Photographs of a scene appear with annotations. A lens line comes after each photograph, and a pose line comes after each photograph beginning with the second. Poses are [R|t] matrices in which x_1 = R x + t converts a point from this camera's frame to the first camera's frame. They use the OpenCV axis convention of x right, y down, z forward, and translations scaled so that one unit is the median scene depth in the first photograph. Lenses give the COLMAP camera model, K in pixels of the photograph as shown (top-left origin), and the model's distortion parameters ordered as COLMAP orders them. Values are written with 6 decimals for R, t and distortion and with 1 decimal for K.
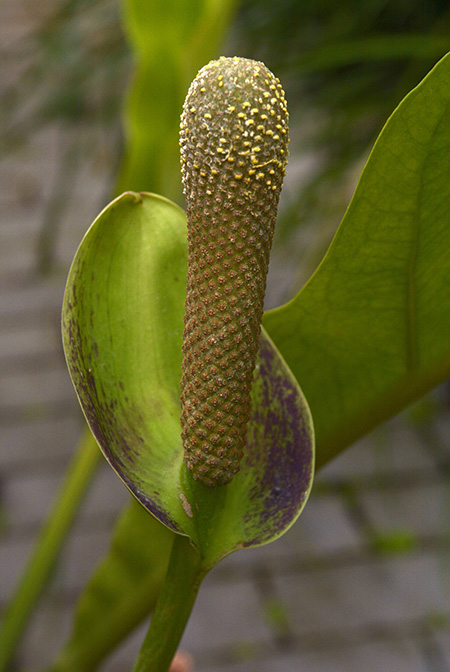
lens RADIAL K [[1573.7, 0, 224.8], [0, 1573.7, 335.8], [0, 0, 1]] dist [-0.020482, 0.000000]
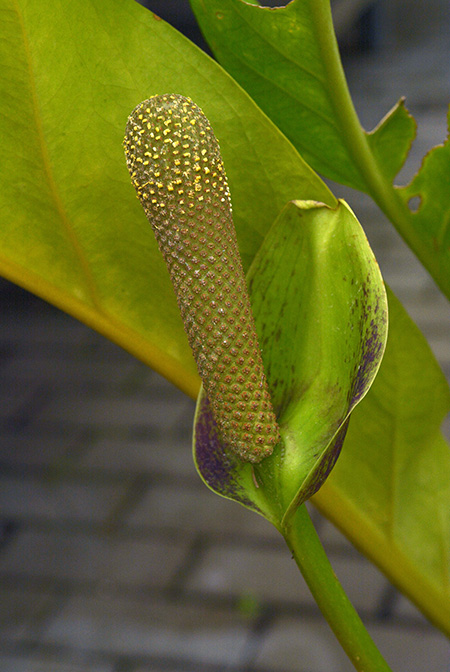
lens RADIAL K [[1573.7, 0, 224.8], [0, 1573.7, 335.8], [0, 0, 1]] dist [-0.020482, 0.000000]
pose [[0.077054, 0.086993, -0.993225, 1.210664], [-0.037601, 0.995731, 0.084295, -0.098882], [0.996318, 0.030851, 0.079996, 0.966709]]
